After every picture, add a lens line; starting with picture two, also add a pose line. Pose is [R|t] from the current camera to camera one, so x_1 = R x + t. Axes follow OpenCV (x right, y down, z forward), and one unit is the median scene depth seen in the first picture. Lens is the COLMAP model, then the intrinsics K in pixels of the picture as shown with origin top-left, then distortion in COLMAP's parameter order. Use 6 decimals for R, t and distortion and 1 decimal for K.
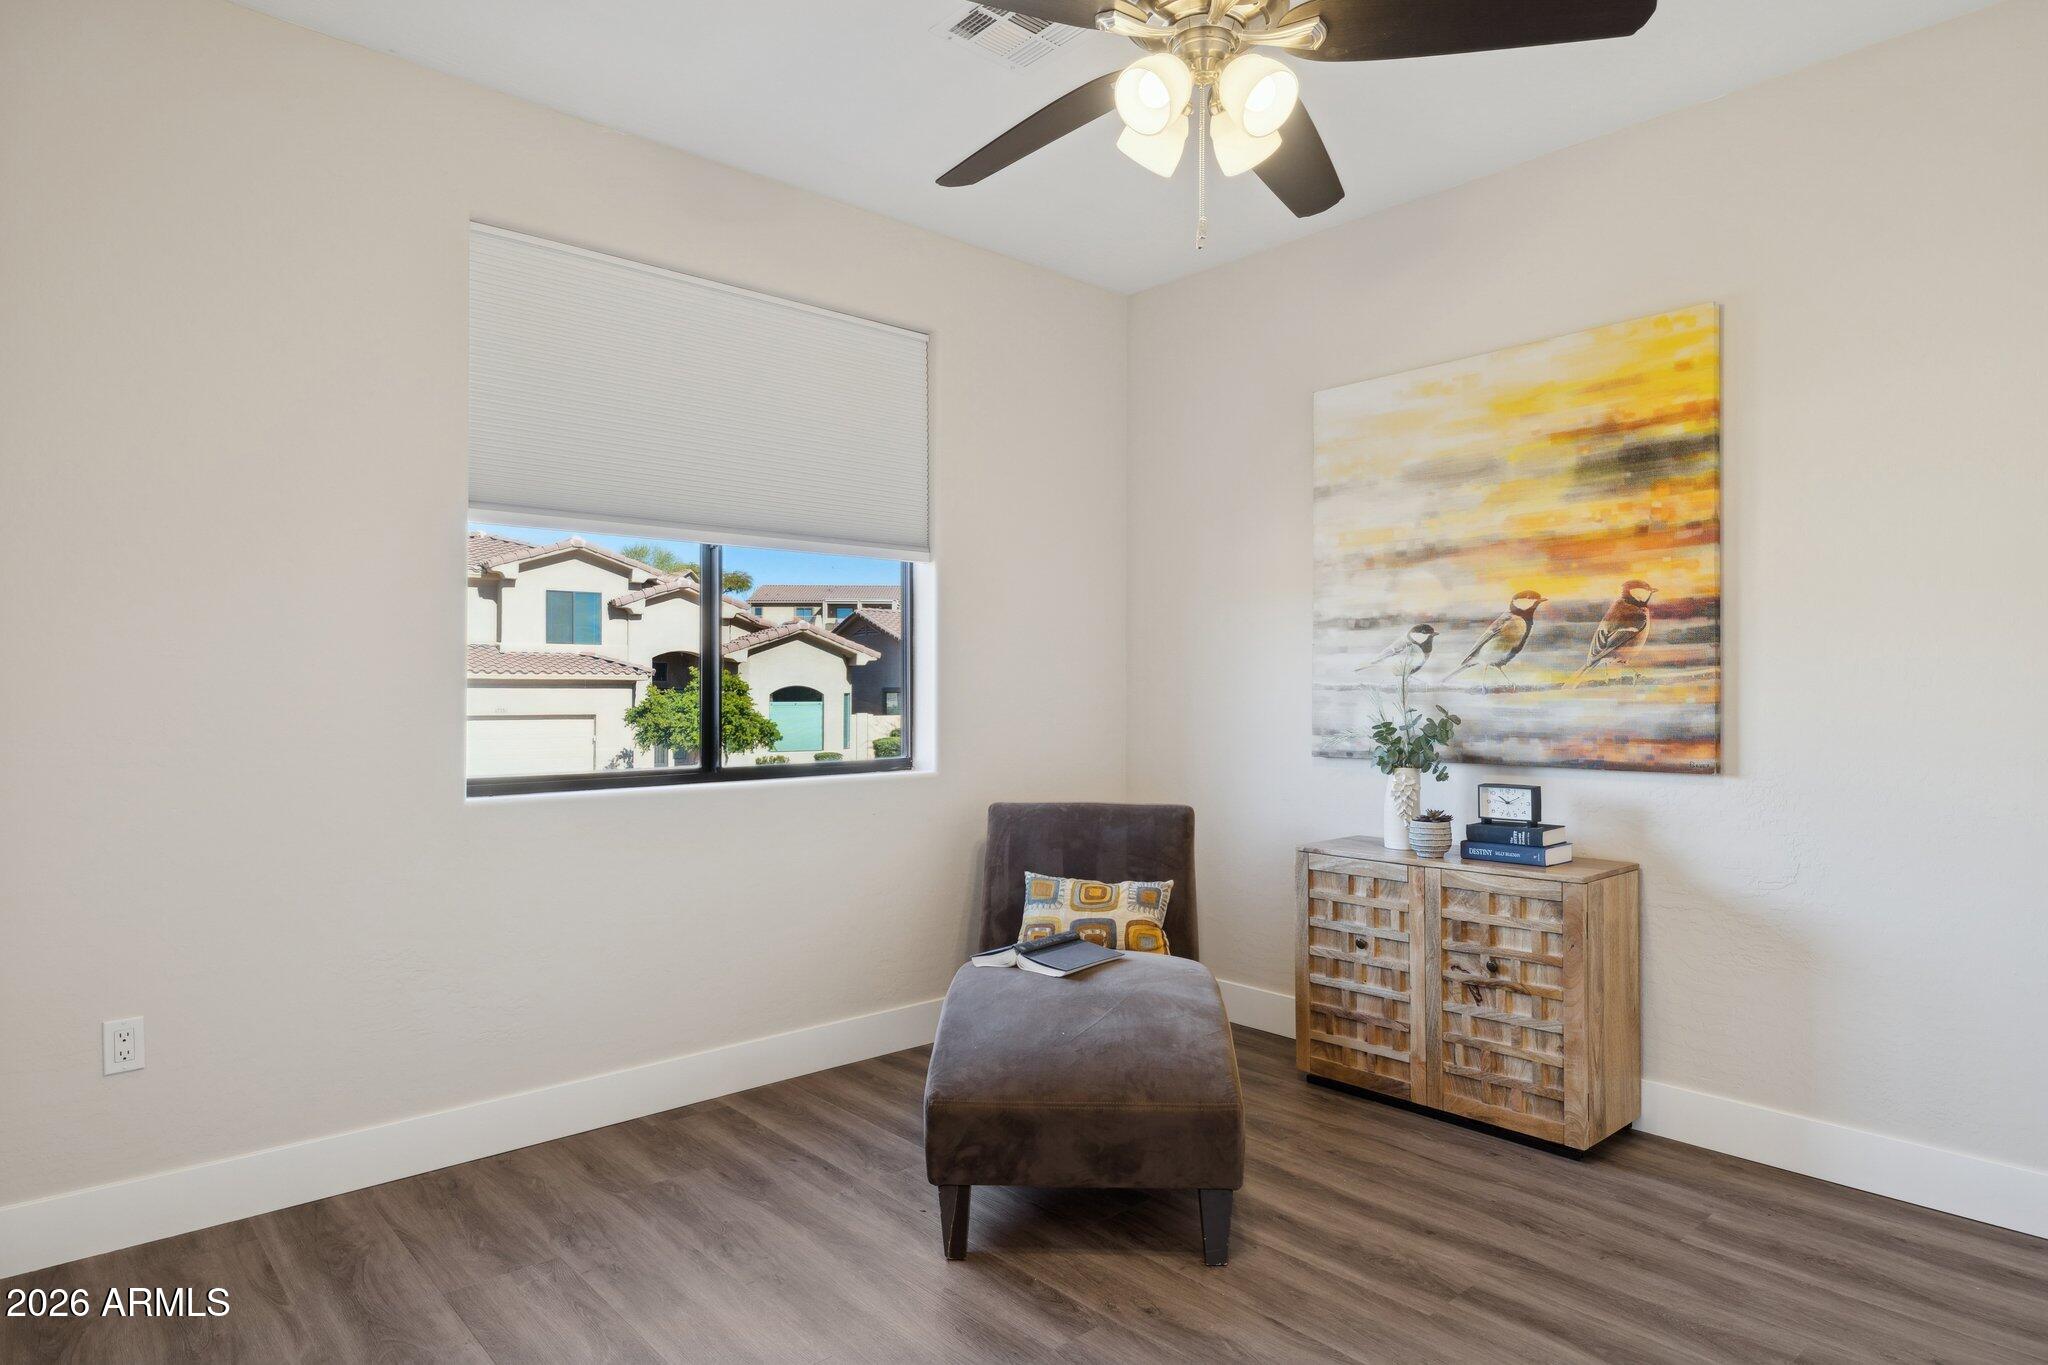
lens RADIAL K [[1129.7, 0, 1022.9], [0, 1129.7, 682.5], [0, 0, 1]] dist [-0.002123, -0.001948]
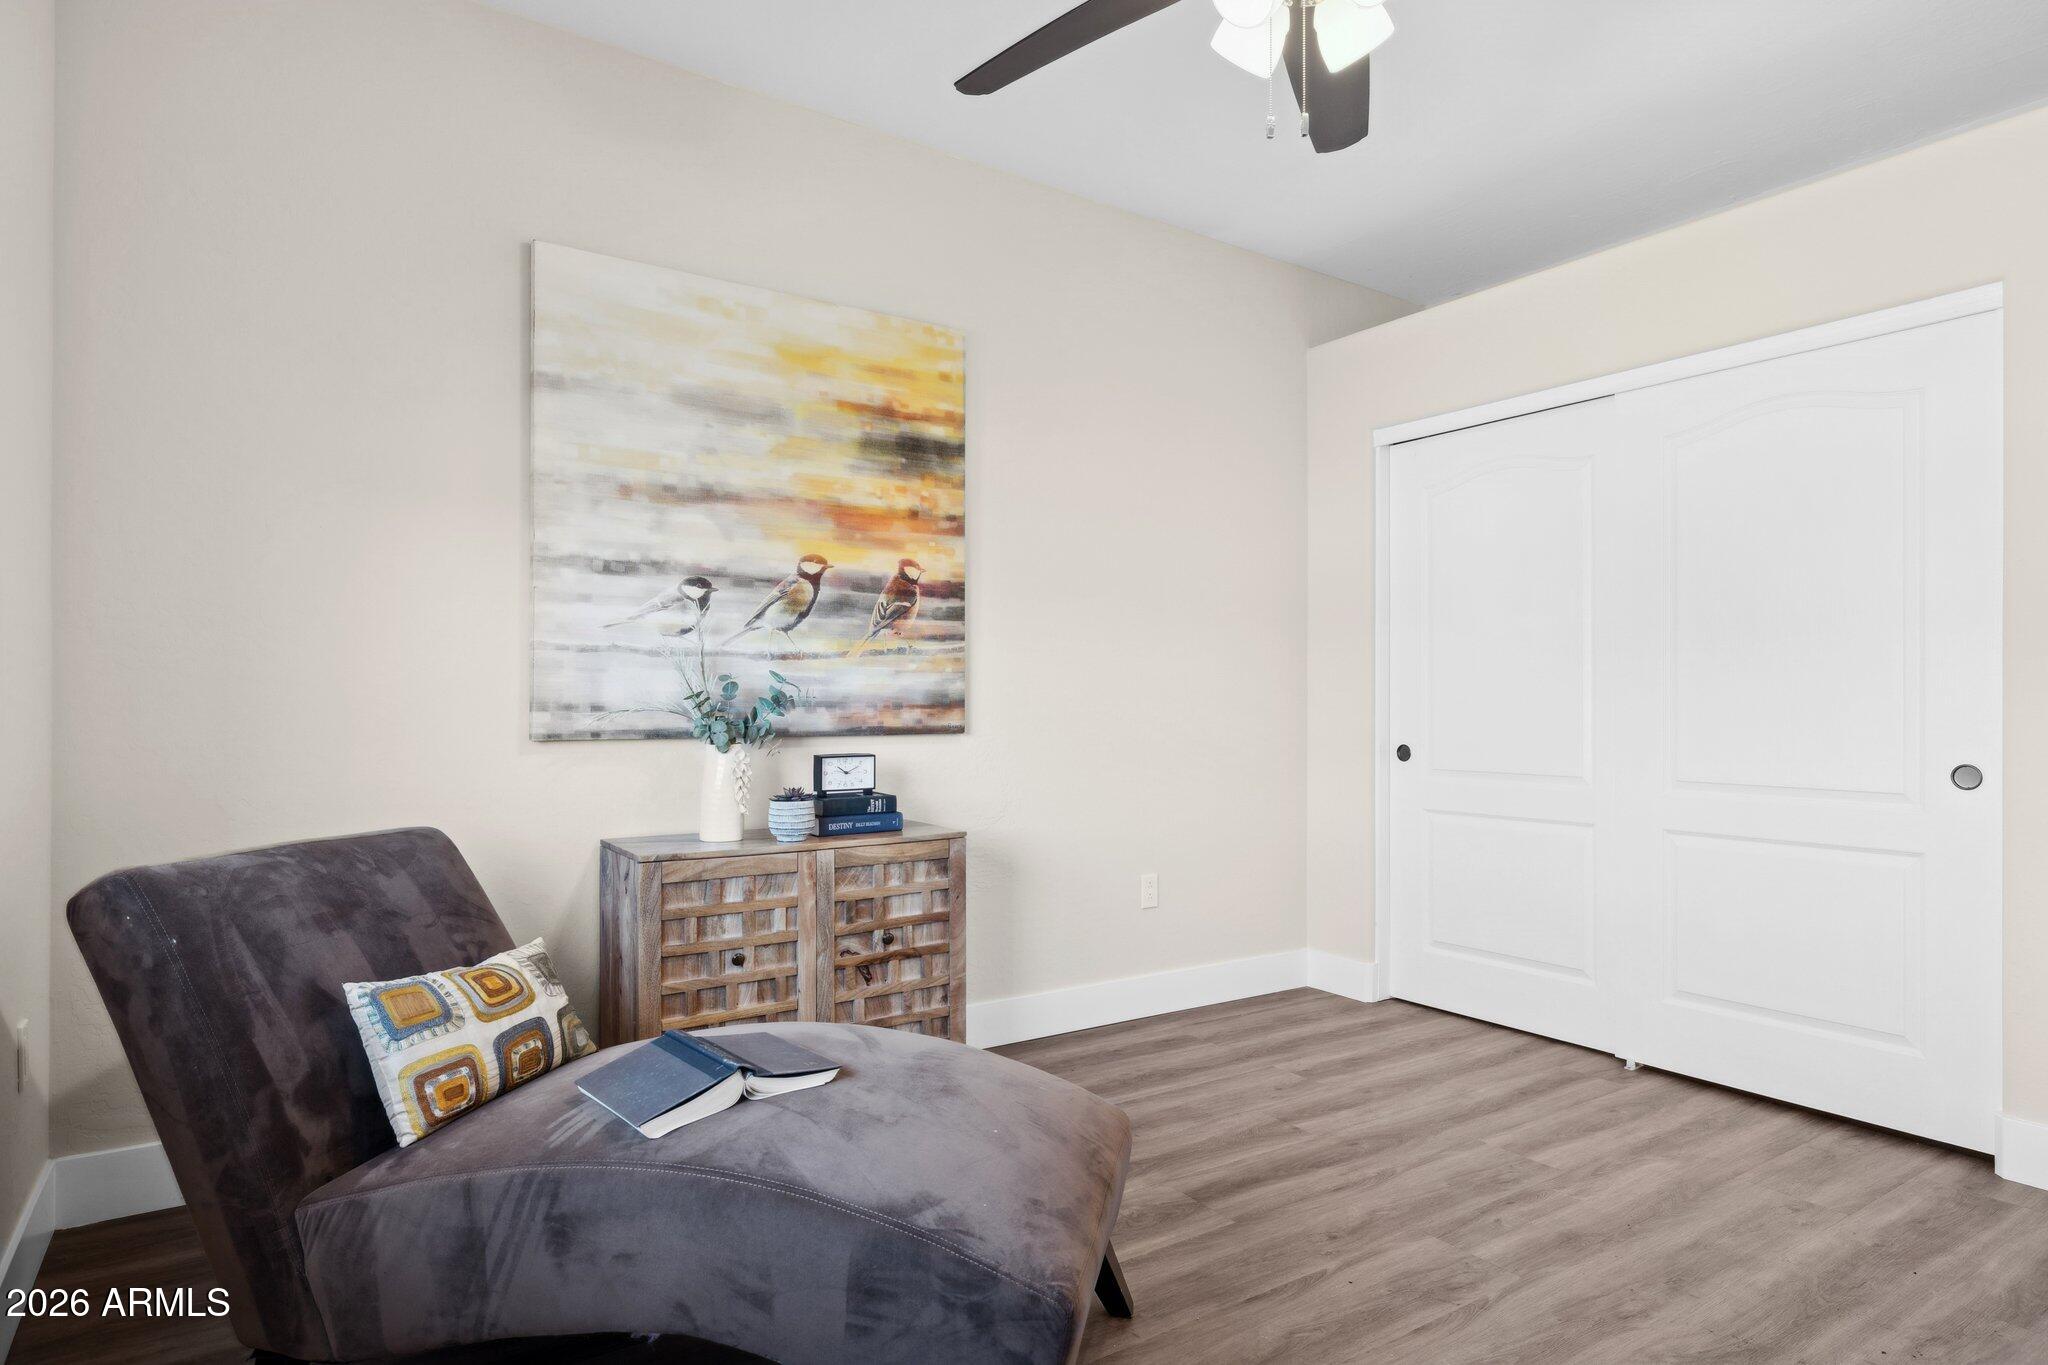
lens RADIAL K [[1129.7, 0, 1023.1], [0, 1129.7, 695.7], [0, 0, 1]] dist [-0.002123, -0.001948]
pose [[0.153826, 0.004168, 0.988089, -0.497686], [-0.014182, 0.999897, -0.002010, 0.040278], [-0.987996, -0.013704, 0.153869, 0.696122]]
